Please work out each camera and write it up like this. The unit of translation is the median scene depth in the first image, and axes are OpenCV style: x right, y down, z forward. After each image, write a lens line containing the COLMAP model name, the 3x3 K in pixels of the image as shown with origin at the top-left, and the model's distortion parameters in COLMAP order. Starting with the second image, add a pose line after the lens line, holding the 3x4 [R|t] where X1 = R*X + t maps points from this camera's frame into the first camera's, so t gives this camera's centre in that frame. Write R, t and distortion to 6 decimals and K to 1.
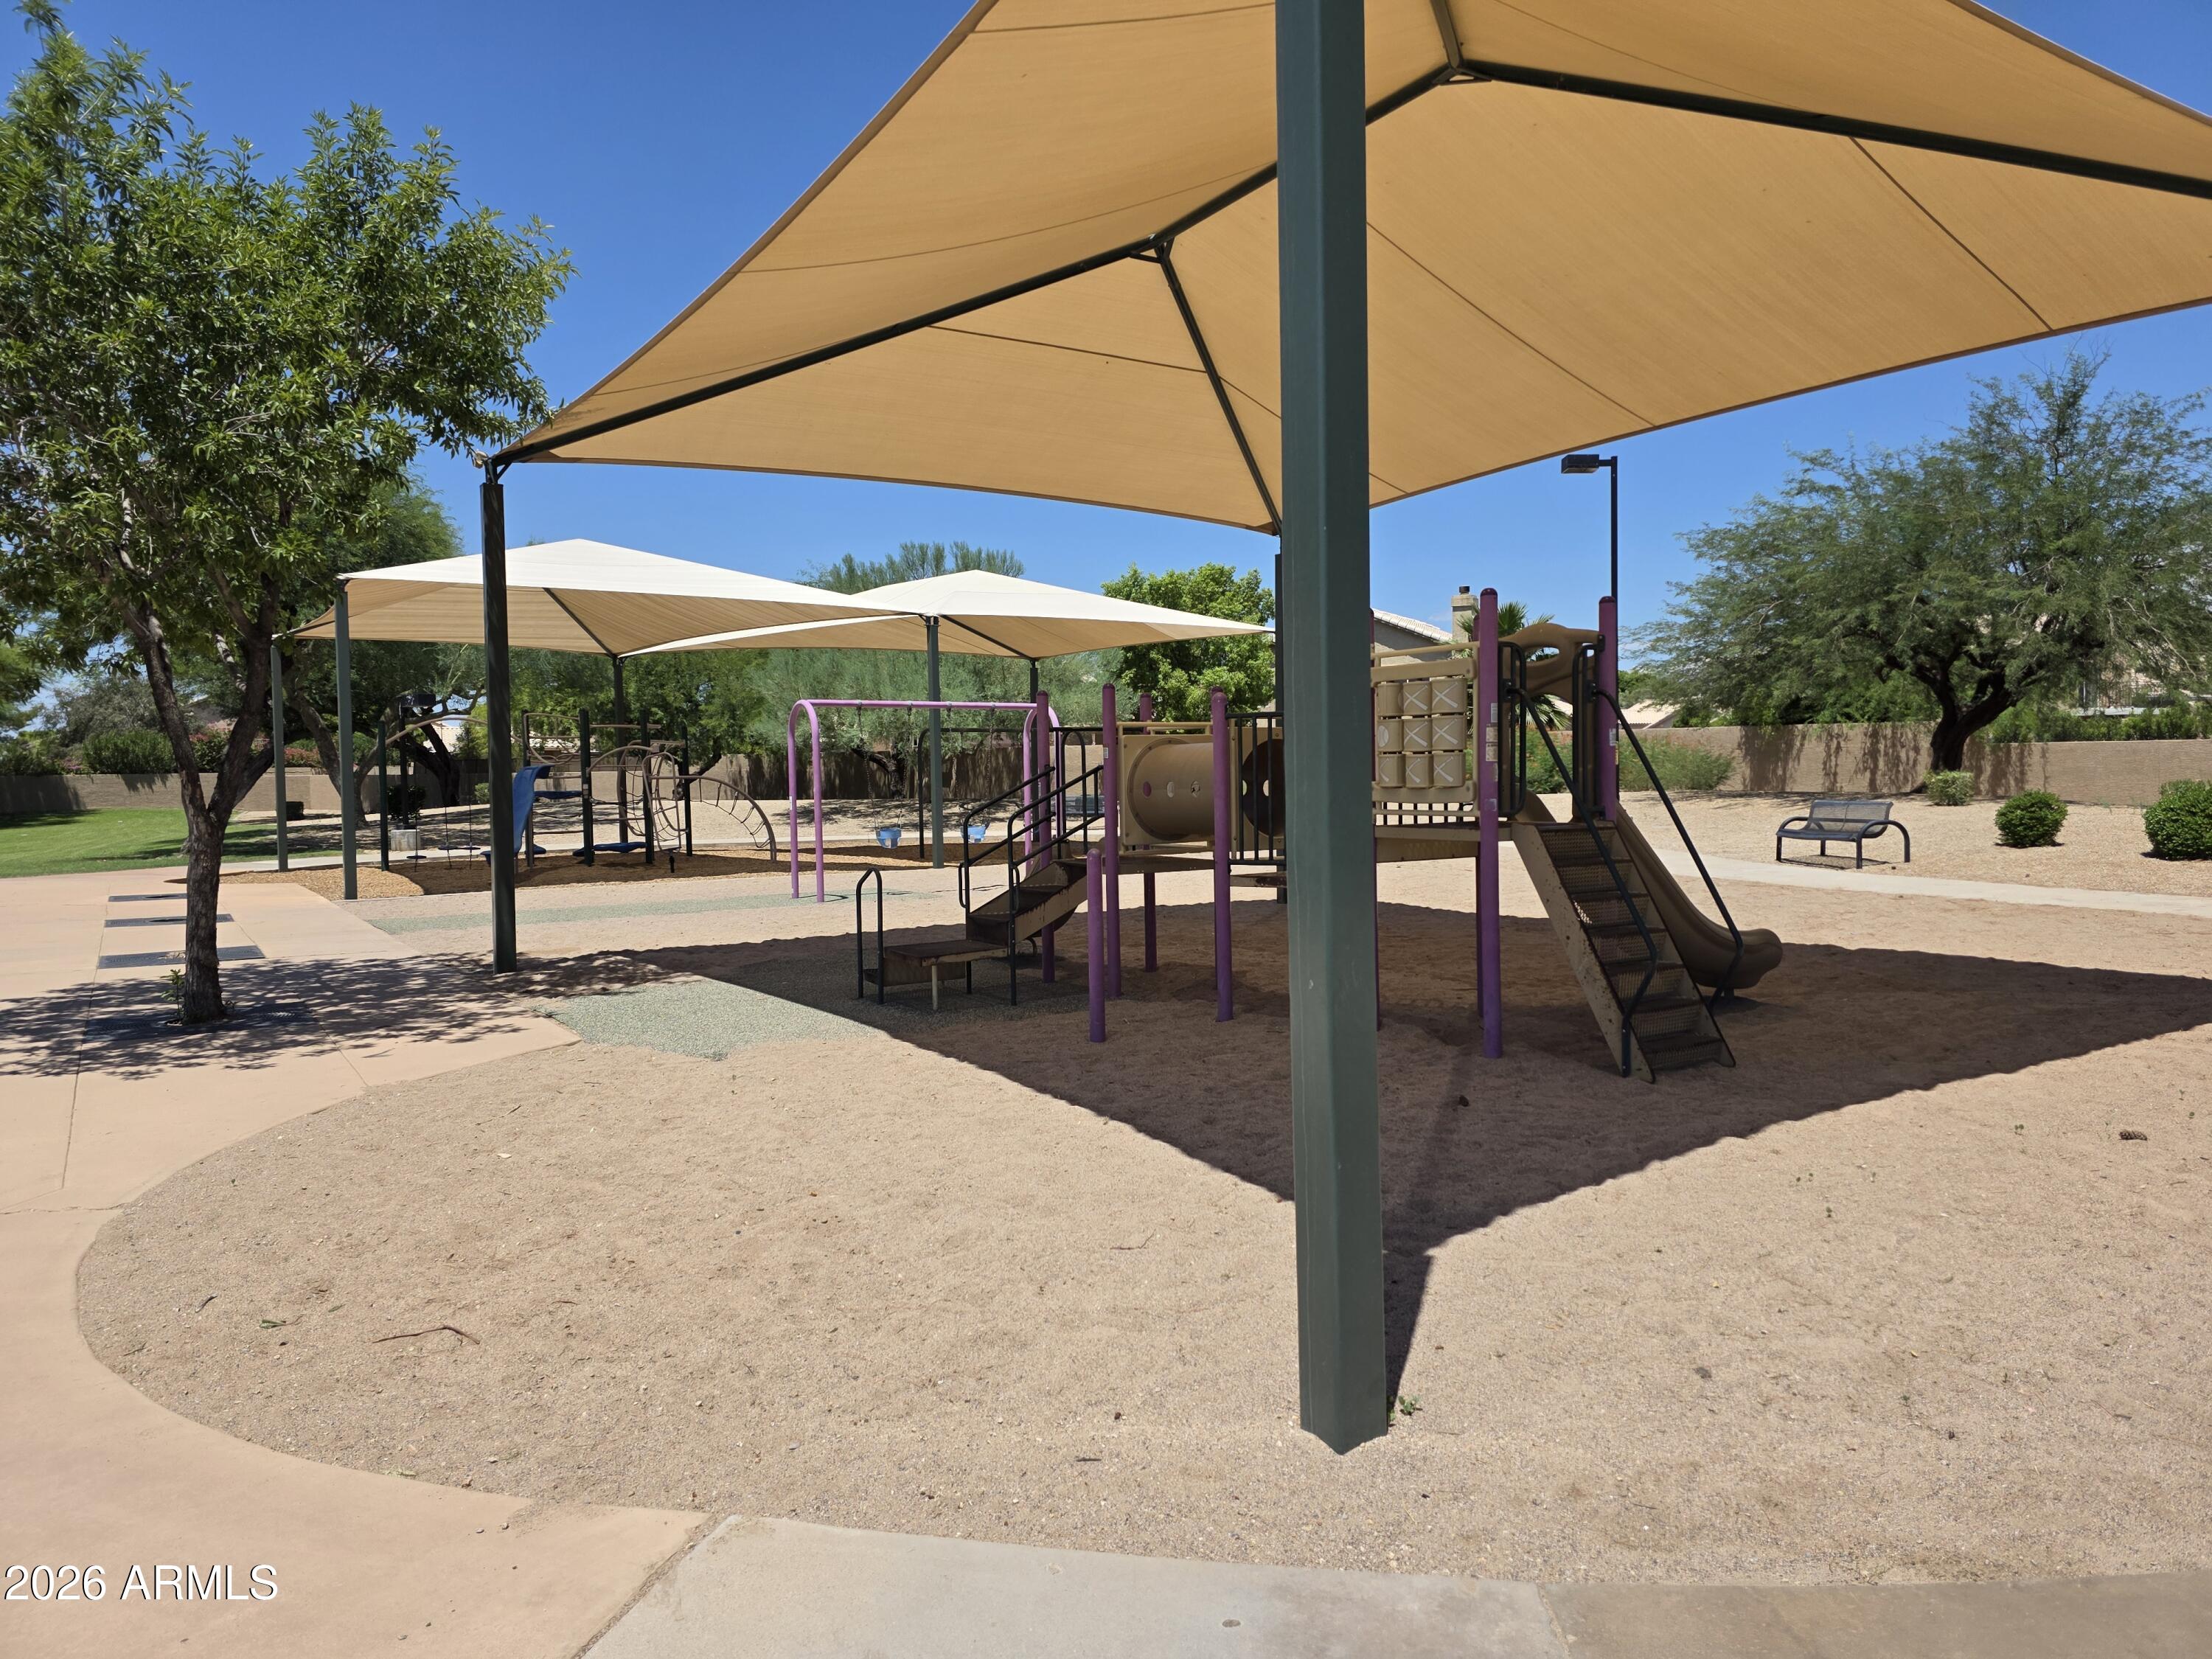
lens RADIAL K [[1451.9, 0, 1120.5], [0, 1451.9, 829.5], [0, 0, 1]] dist [0.067518, -0.070975]
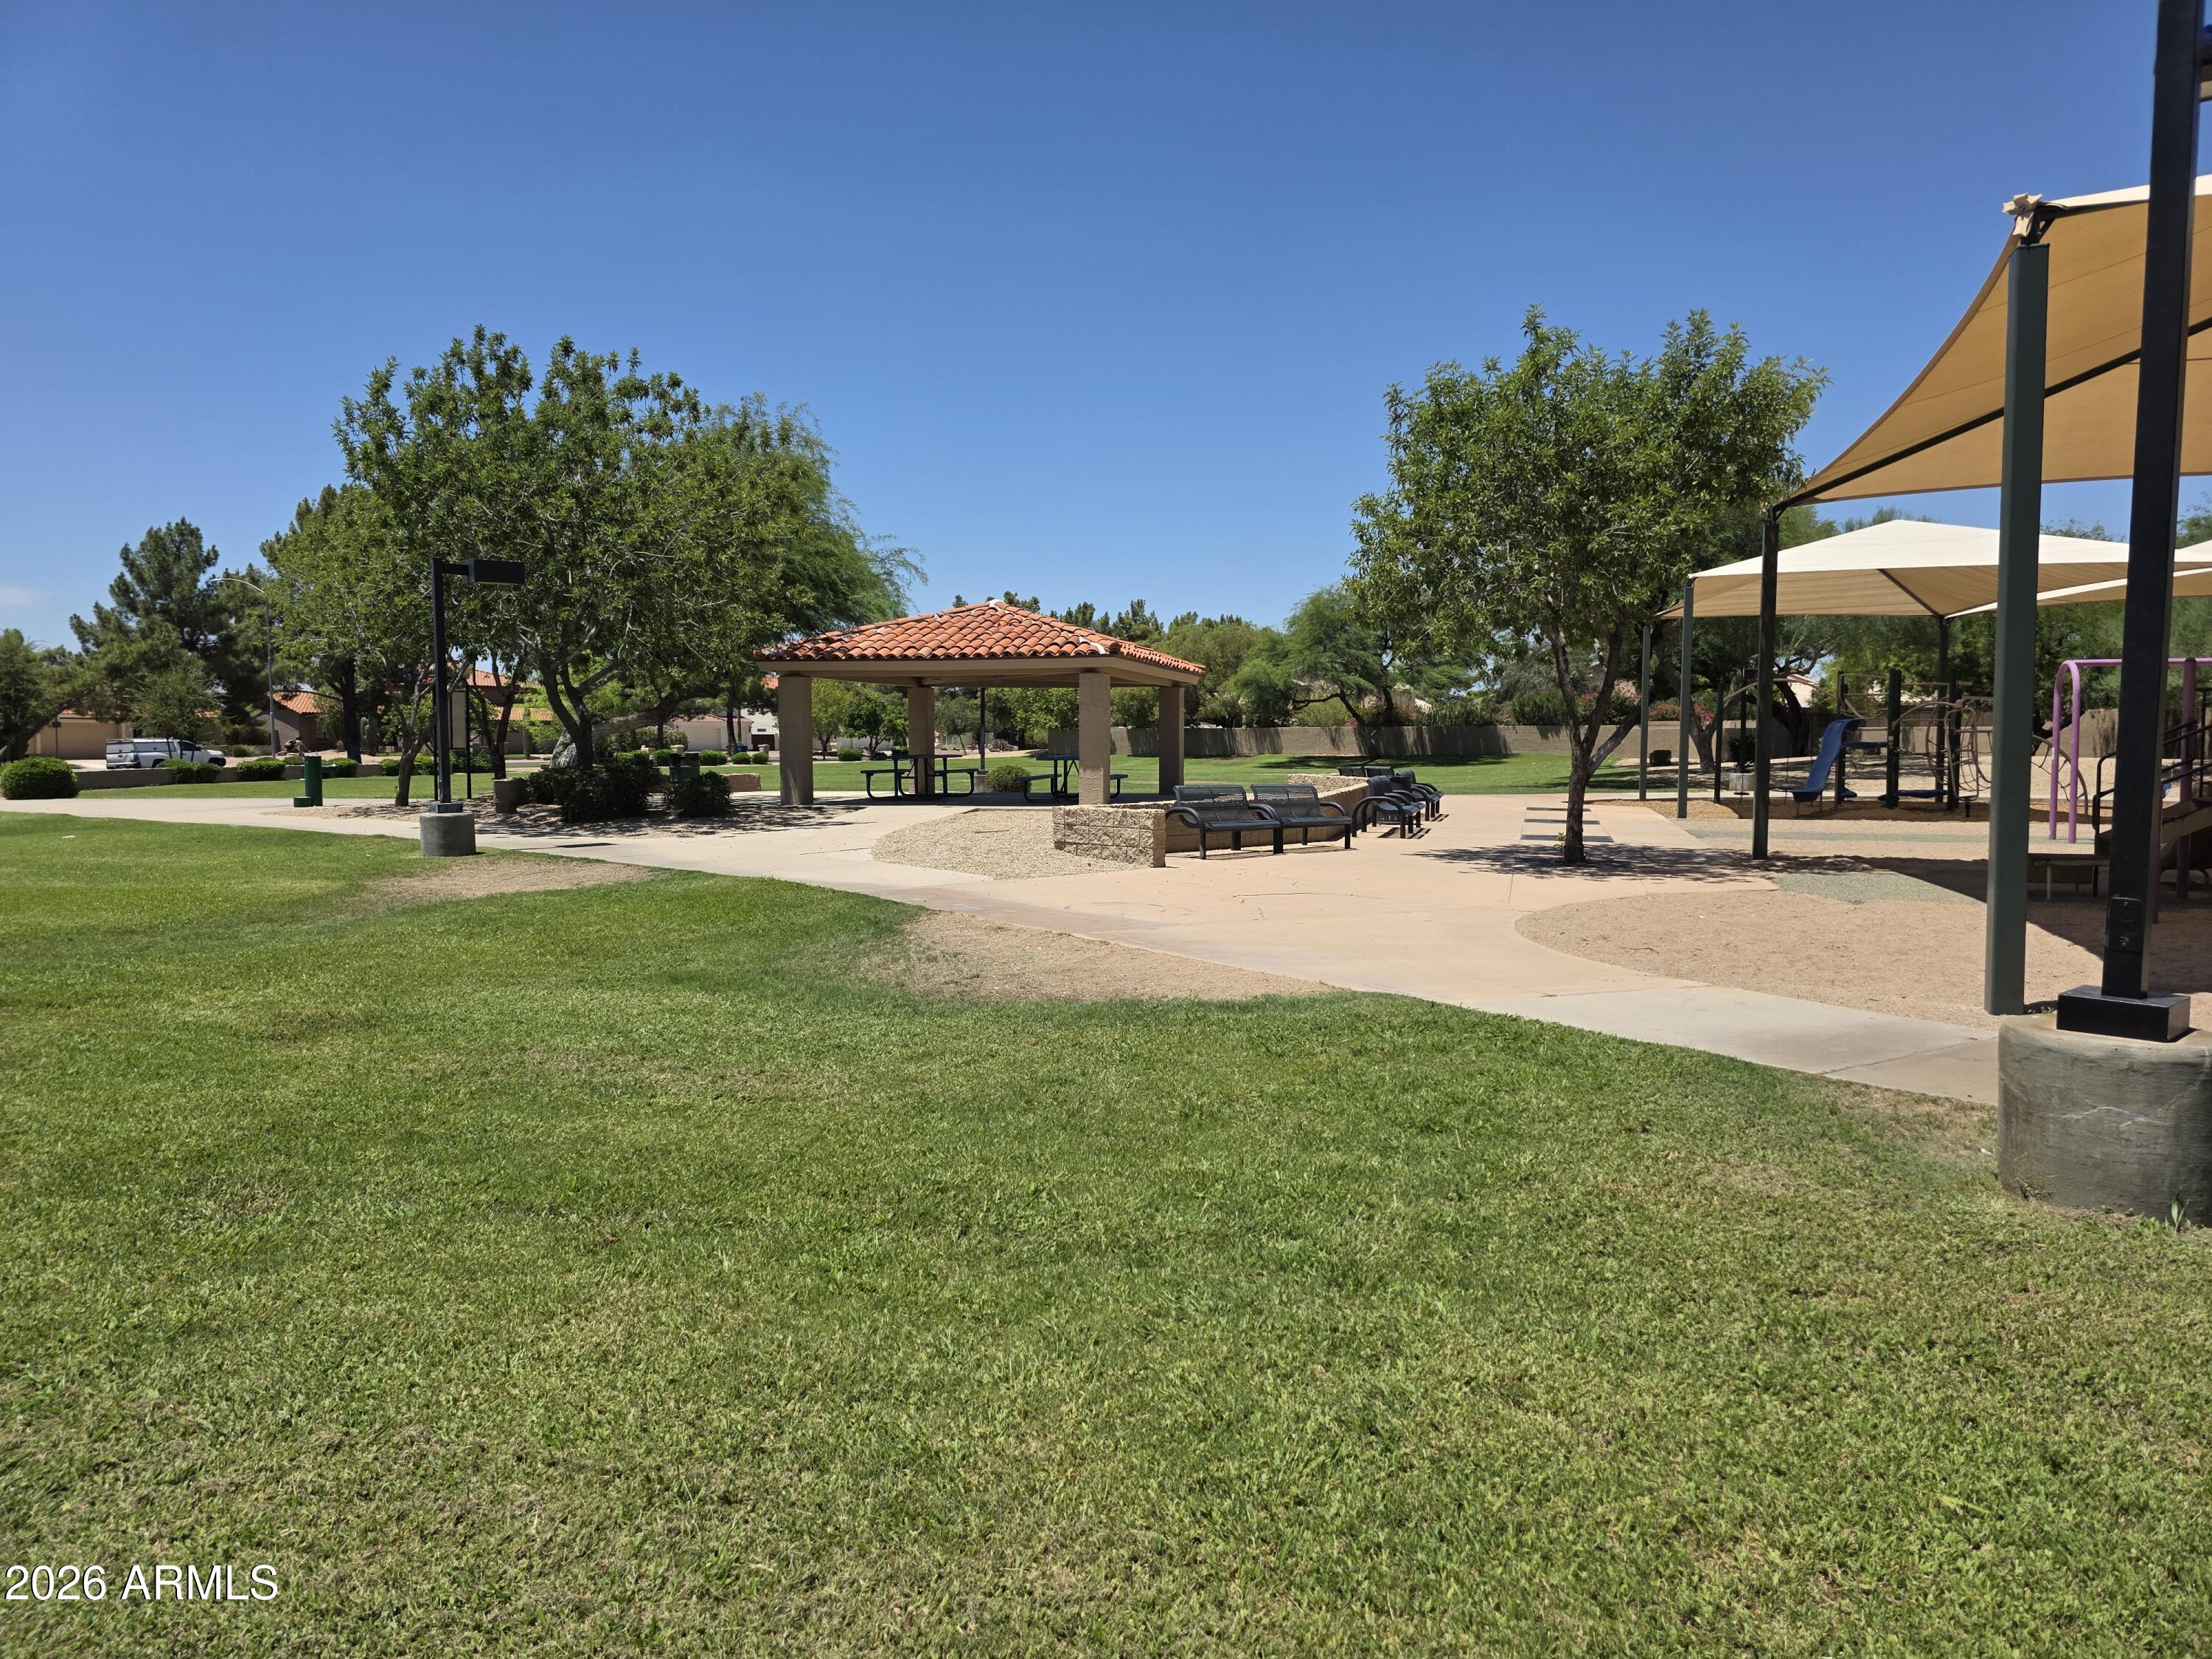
lens RADIAL K [[1451.9, 0, 1120.5], [0, 1451.9, 829.5], [0, 0, 1]] dist [0.067518, -0.070975]
pose [[0.643904, 0.066971, -0.762170, 0.185499], [-0.044206, 0.997754, 0.050325, 0.014811], [0.763829, 0.001288, 0.645418, -0.281140]]
